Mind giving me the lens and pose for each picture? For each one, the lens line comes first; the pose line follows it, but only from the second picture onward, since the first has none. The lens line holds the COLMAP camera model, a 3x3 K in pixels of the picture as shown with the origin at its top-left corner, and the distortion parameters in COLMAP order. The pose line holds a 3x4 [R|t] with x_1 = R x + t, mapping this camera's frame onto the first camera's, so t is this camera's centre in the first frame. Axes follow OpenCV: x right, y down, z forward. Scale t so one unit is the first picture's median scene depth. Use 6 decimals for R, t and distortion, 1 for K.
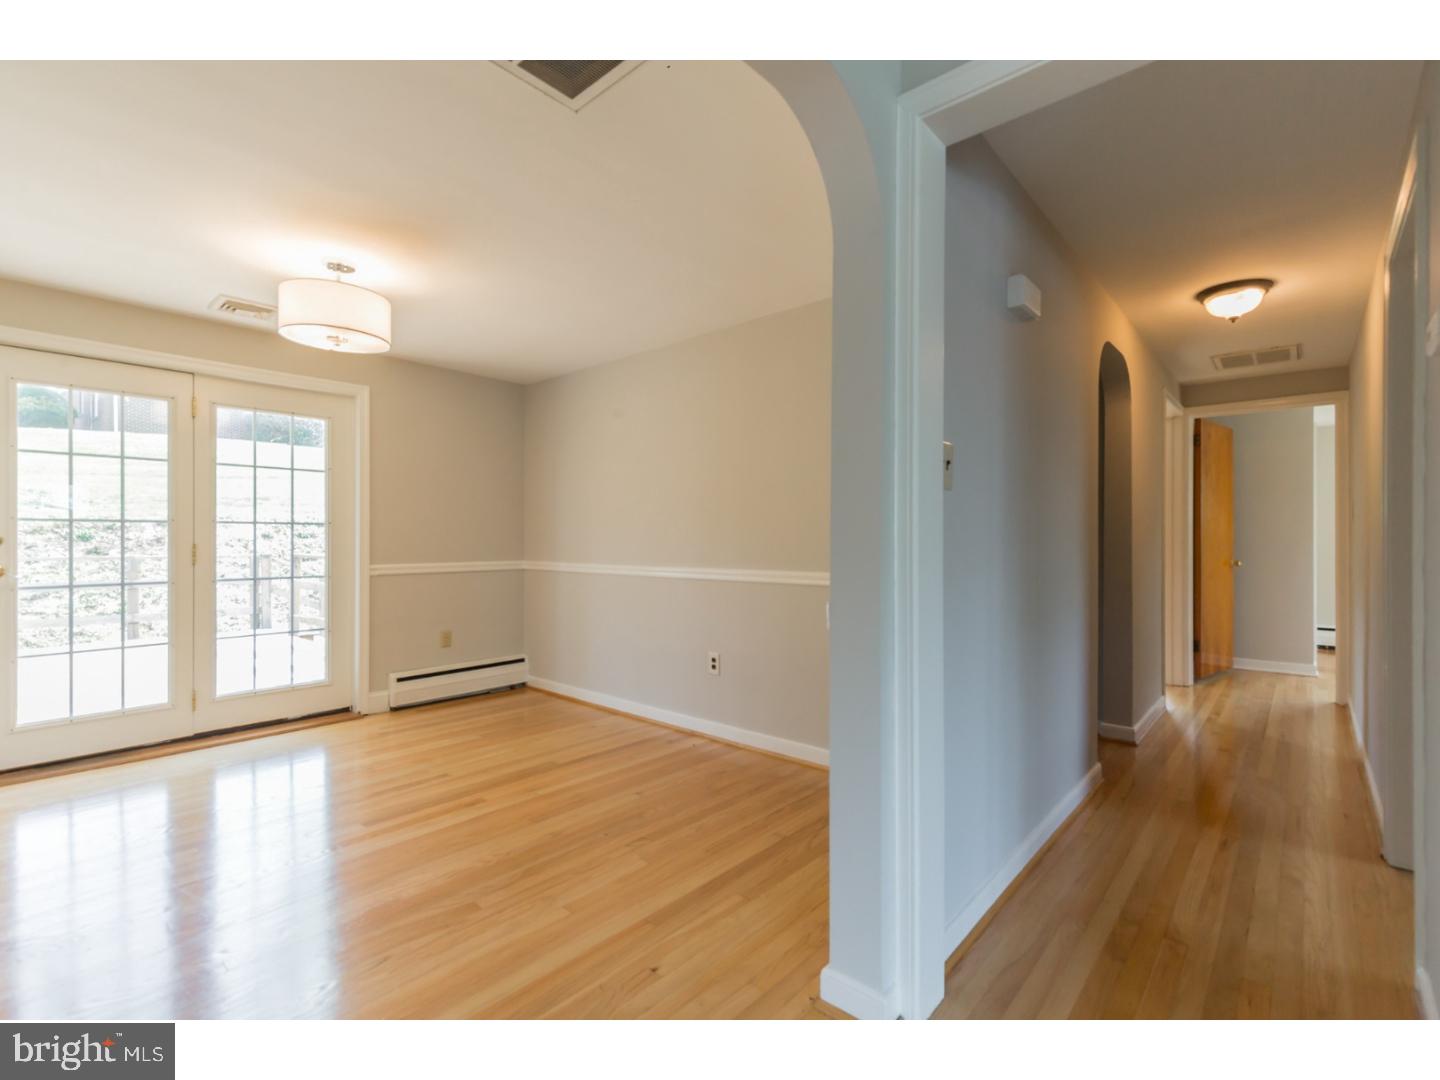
lens RADIAL K [[637.2, 0, 719.1], [0, 637.2, 528.6], [0, 0, 1]] dist [0.001800, -0.000329]
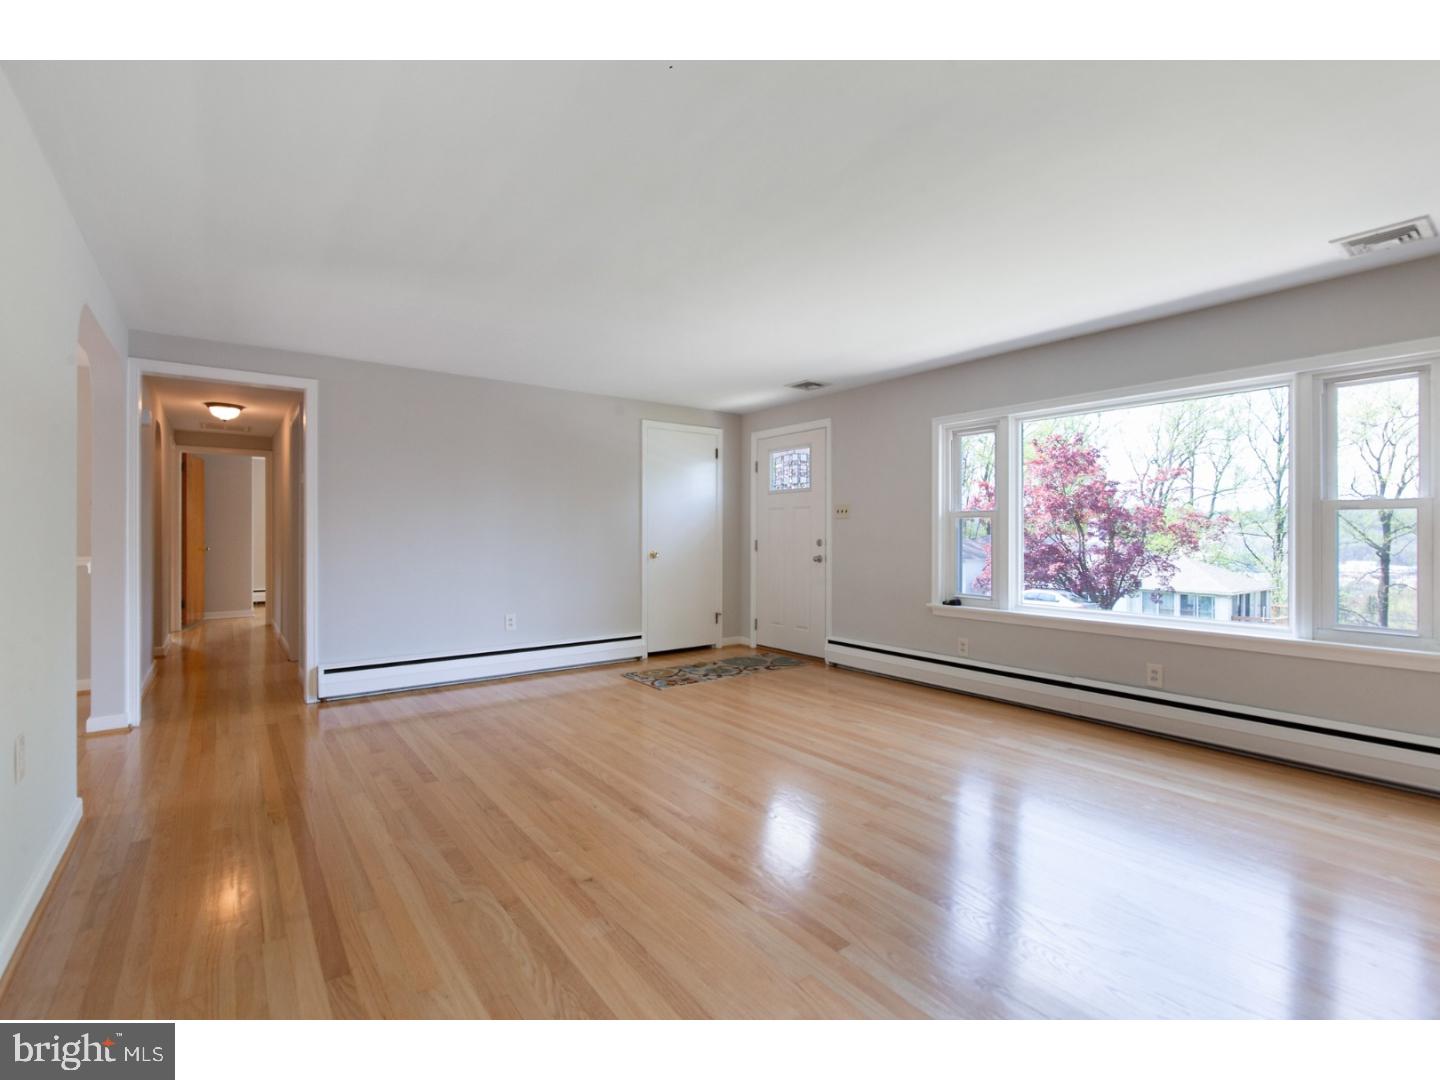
lens RADIAL K [[637.2, 0, 740.2], [0, 637.2, 524.1], [0, 0, 1]] dist [0.001800, -0.000329]
pose [[0.156601, 0.009358, 0.987618, -0.523535], [0.000300, 0.999955, -0.009522, 0.008975], [-0.987662, 0.001787, 0.156591, -0.521633]]
